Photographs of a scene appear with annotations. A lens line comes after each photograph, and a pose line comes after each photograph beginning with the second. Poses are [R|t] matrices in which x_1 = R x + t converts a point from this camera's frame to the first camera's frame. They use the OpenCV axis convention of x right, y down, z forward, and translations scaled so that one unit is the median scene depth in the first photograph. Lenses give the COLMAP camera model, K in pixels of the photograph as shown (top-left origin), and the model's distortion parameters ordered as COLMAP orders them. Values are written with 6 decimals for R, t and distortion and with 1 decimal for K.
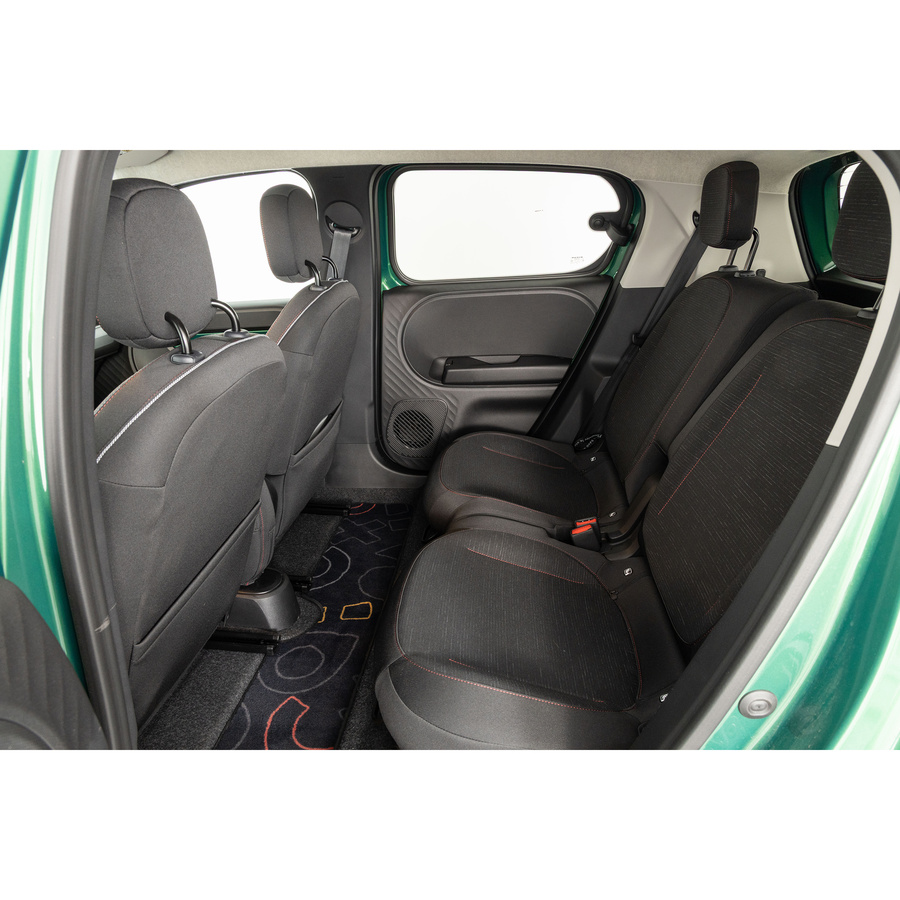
lens RADIAL K [[590.3, 0, 452.4], [0, 590.3, 444.9], [0, 0, 1]] dist [0.011775, 0.004585]
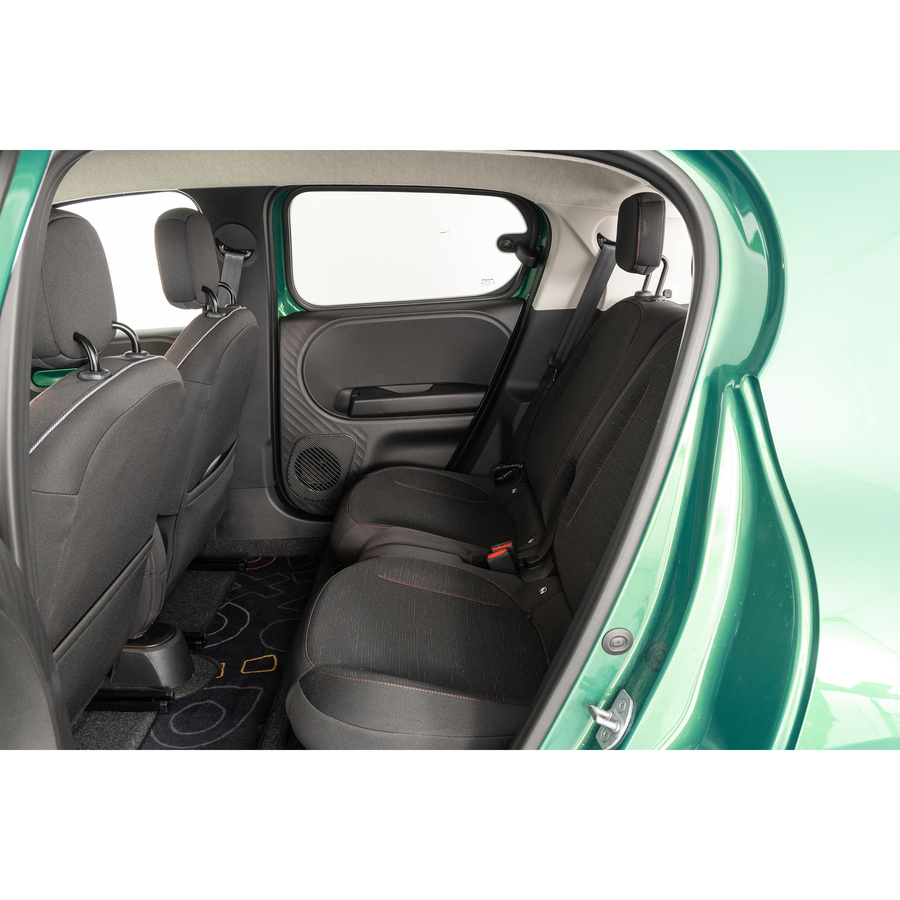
lens RADIAL K [[767.9, 0, 449.5], [0, 767.9, 451.3], [0, 0, 1]] dist [0.005388, 0.011086]
pose [[0.993787, -0.032965, 0.106300, 0.011865], [0.042553, 0.995101, -0.089233, 0.073727], [-0.102838, 0.093202, 0.990322, -0.215010]]
